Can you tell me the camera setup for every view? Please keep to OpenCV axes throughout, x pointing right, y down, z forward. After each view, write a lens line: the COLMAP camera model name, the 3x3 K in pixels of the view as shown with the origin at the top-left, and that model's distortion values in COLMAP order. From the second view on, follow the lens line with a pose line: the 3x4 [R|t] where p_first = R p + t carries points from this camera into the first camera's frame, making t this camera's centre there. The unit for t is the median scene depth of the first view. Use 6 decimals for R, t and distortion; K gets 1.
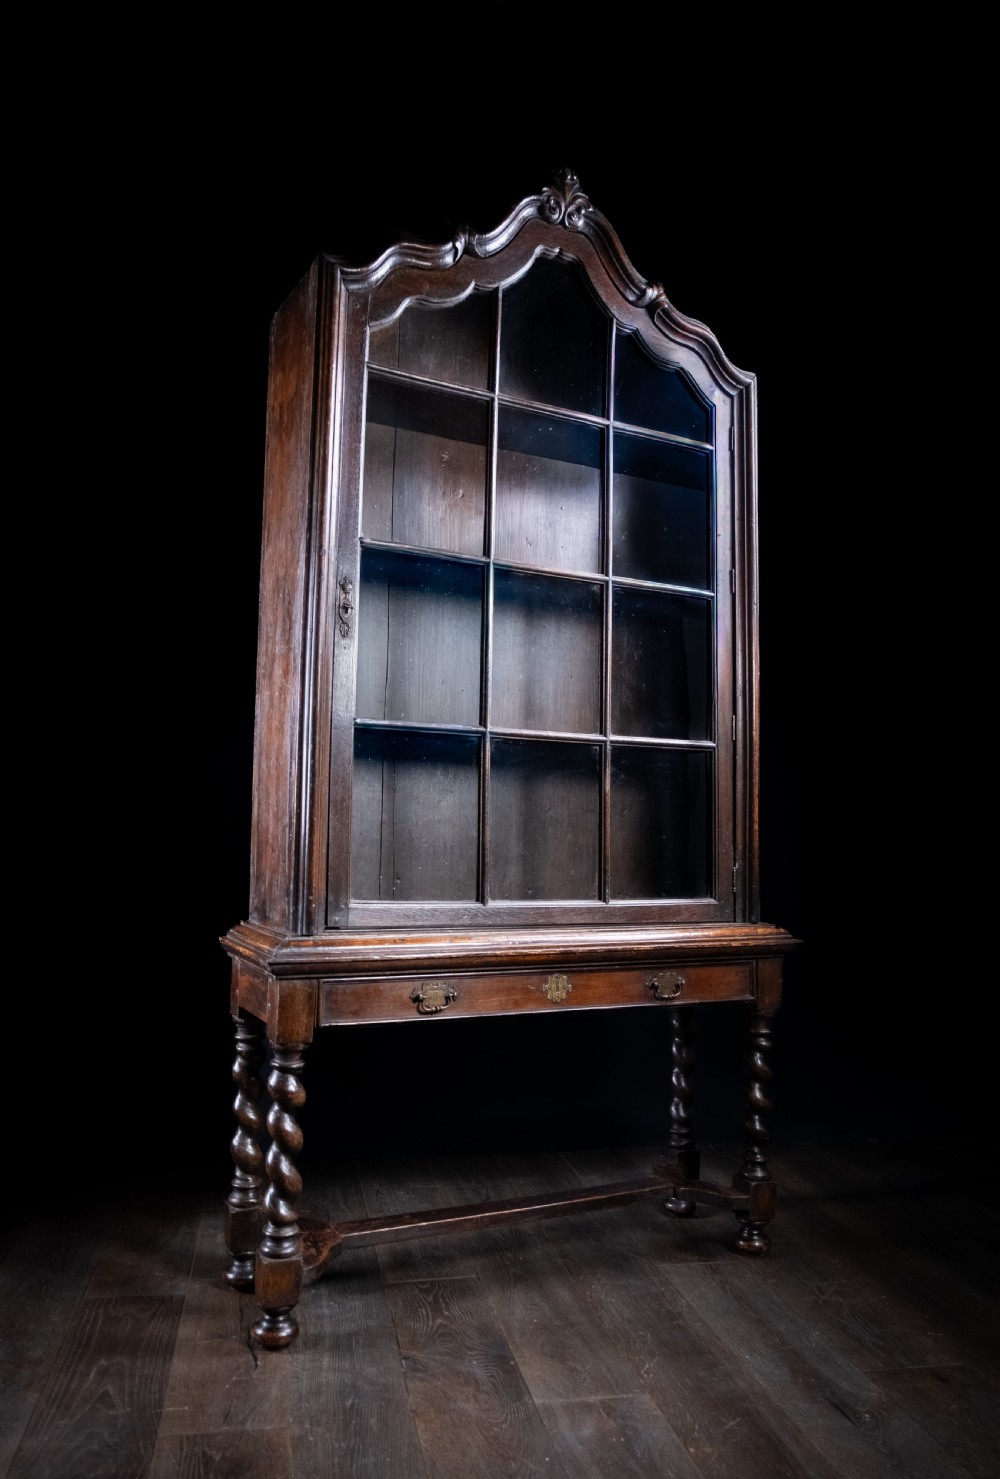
lens RADIAL K [[1068.5, 0, 461.4], [0, 1068.5, 742.8], [0, 0, 1]] dist [-0.006946, -0.004311]
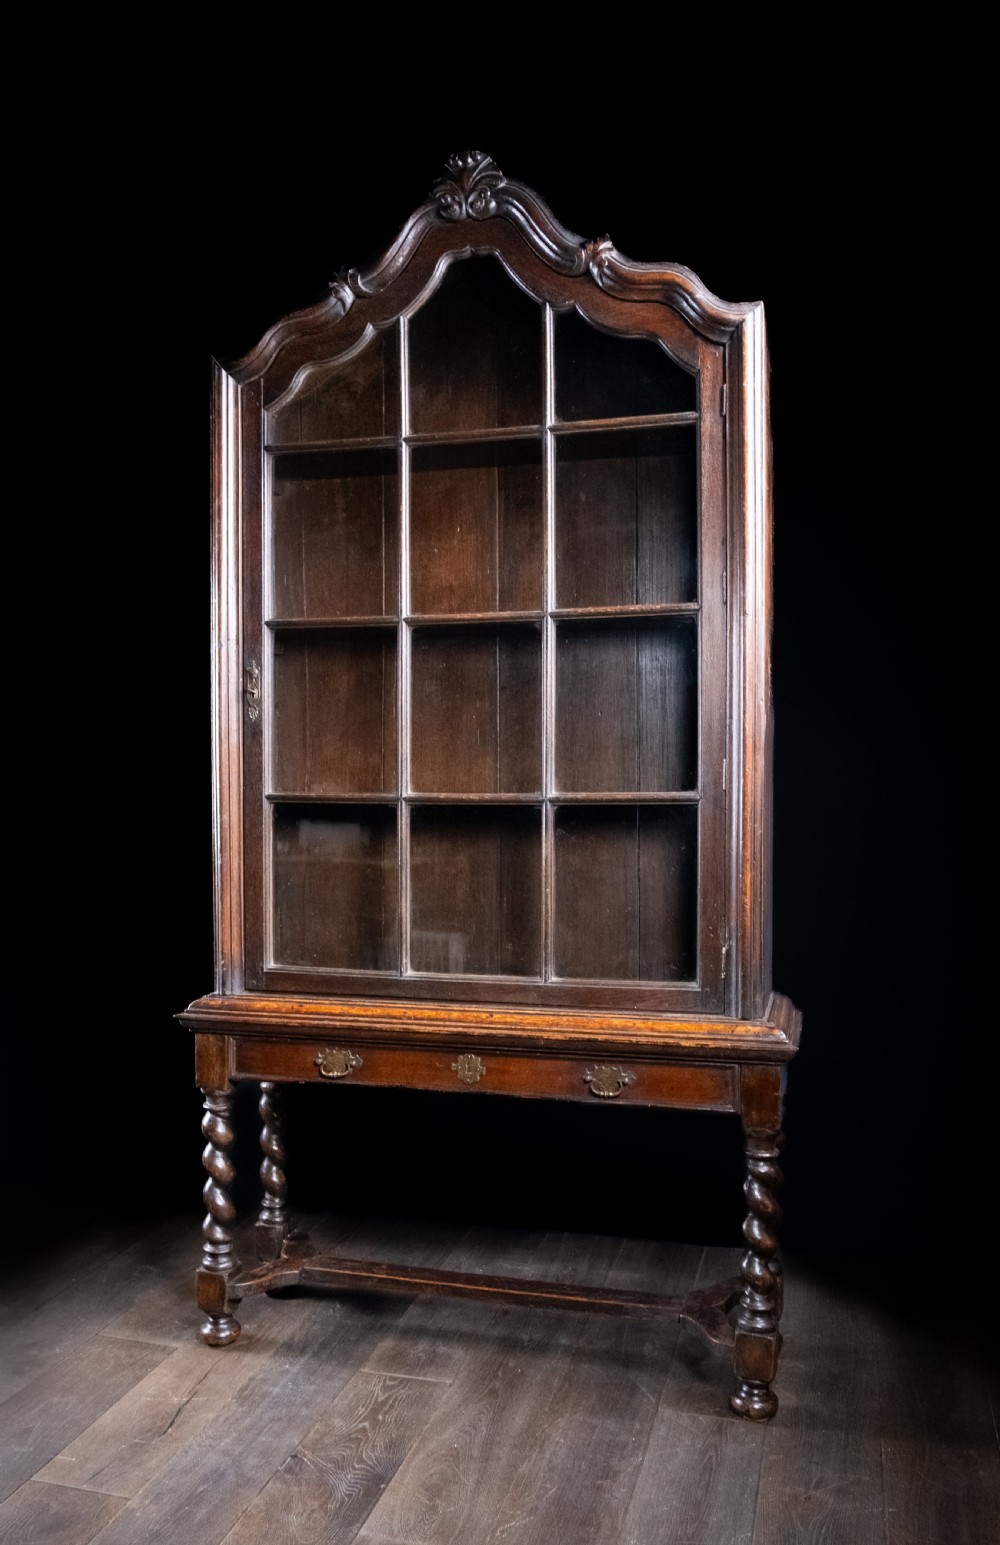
lens RADIAL K [[1251.3, 0, 457.0], [0, 1251.3, 795.1], [0, 0, 1]] dist [-0.000946, -0.003417]
pose [[0.742181, -0.018556, -0.669942, 0.812623], [0.075976, 0.995502, 0.056595, -0.073750], [0.665879, -0.092903, 0.740253, 0.192402]]
